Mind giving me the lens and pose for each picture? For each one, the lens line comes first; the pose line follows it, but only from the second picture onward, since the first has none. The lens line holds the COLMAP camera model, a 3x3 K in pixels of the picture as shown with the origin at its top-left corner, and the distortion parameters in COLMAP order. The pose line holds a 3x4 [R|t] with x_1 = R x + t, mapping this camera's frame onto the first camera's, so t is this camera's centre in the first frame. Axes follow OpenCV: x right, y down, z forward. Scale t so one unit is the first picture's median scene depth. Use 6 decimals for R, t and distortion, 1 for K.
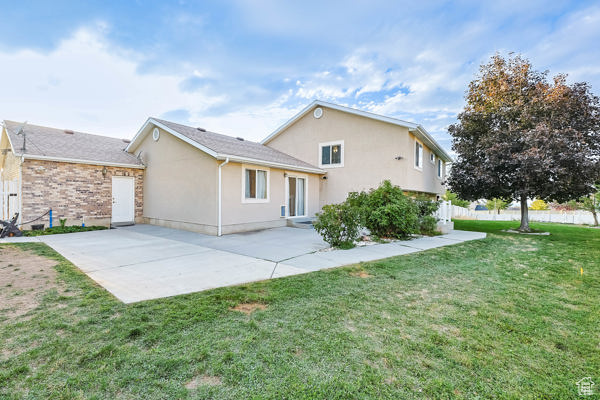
lens RADIAL K [[258.3, 0, 299.7], [0, 258.3, 200.0], [0, 0, 1]] dist [-0.009003, 0.000251]
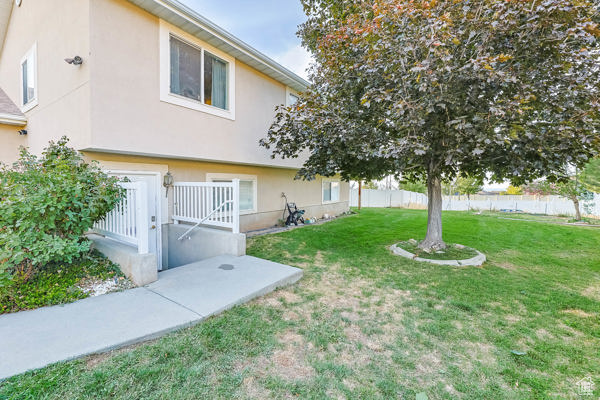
lens RADIAL K [[258.3, 0, 300.9], [0, 258.3, 190.8], [0, 0, 1]] dist [-0.009003, 0.000251]
pose [[0.998727, -0.004834, 0.050216, 0.406169], [0.003608, 0.999694, 0.024467, 0.006834], [-0.050319, -0.024255, 0.998439, 0.372493]]
